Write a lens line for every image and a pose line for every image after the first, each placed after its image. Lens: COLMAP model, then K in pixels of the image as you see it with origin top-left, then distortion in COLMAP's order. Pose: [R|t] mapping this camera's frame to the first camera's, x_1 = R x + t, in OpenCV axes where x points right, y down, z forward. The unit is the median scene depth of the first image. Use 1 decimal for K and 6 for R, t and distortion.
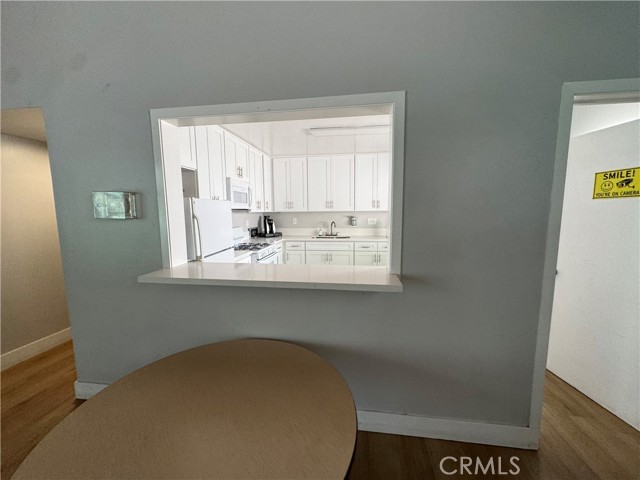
lens RADIAL K [[255.4, 0, 323.3], [0, 255.4, 238.9], [0, 0, 1]] dist [-0.000926, -0.000686]
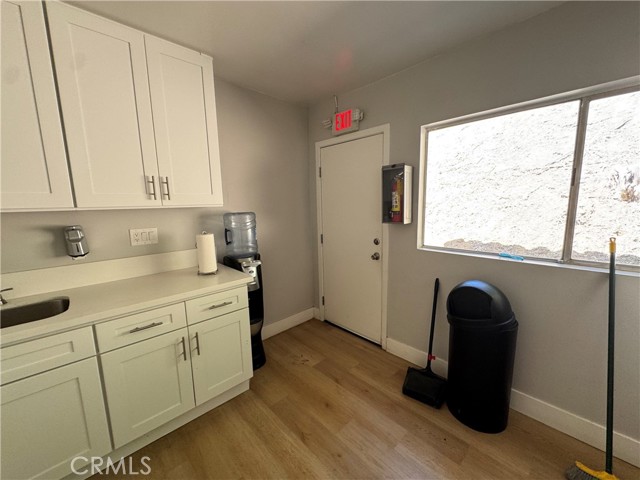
lens RADIAL K [[255.4, 0, 320.1], [0, 255.4, 237.4], [0, 0, 1]] dist [-0.000926, -0.000686]
pose [[0.622584, -0.111883, 0.774514, 0.066391], [0.105001, 0.992720, 0.059000, -0.065562], [-0.775477, 0.044592, 0.629800, 0.598787]]
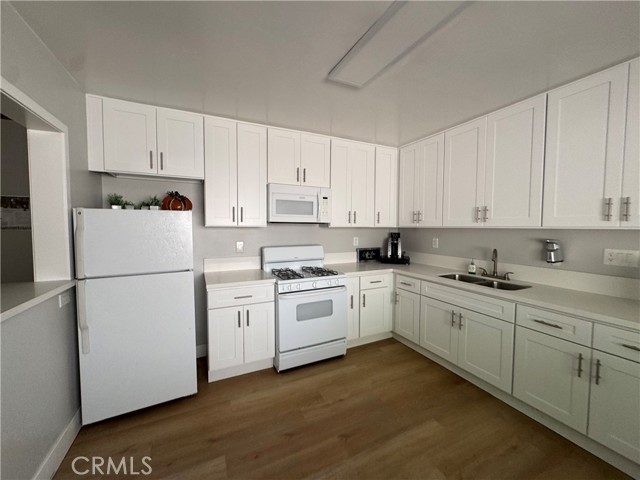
lens RADIAL K [[255.4, 0, 320.9], [0, 255.4, 237.9], [0, 0, 1]] dist [-0.000926, -0.000686]
pose [[0.550322, 0.049558, -0.833480, 0.268692], [-0.102669, 0.994678, -0.008646, -0.052392], [0.828616, 0.090331, 0.552481, 0.469679]]
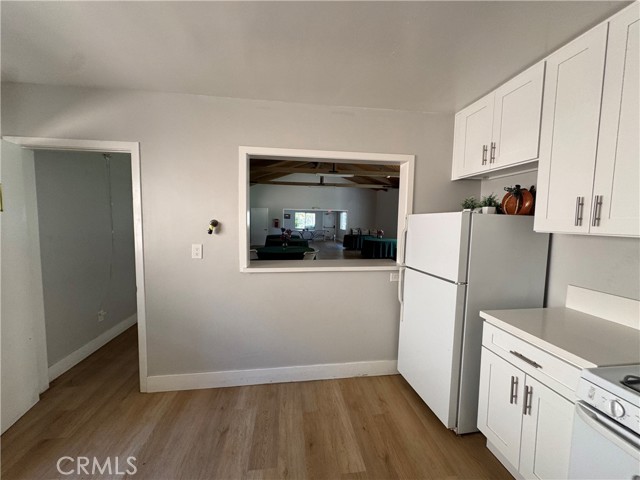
lens RADIAL K [[255.4, 0, 319.1], [0, 255.4, 237.4], [0, 0, 1]] dist [-0.000926, -0.000686]
pose [[-0.966545, 0.008463, -0.256356, 0.078235], [-0.038912, 0.983049, 0.179166, -0.096576], [0.253527, 0.183148, -0.949832, 0.794882]]
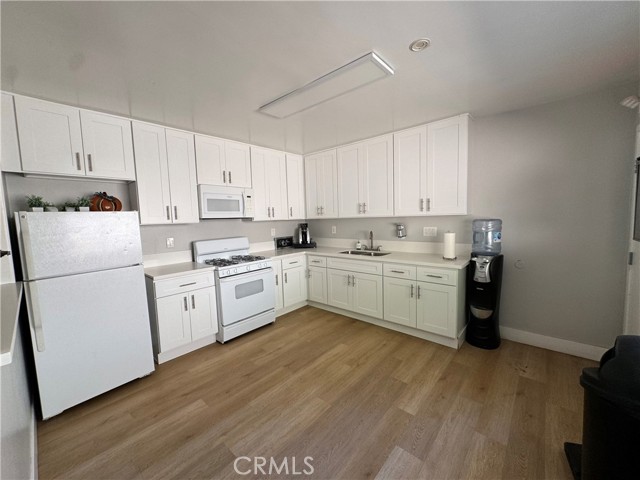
lens RADIAL K [[255.4, 0, 322.1], [0, 255.4, 237.7], [0, 0, 1]] dist [-0.000926, -0.000686]
pose [[0.830476, 0.026493, -0.556424, 0.340111], [-0.037836, 0.999244, -0.008895, -0.038867], [0.555768, 0.028440, 0.830851, 0.325756]]
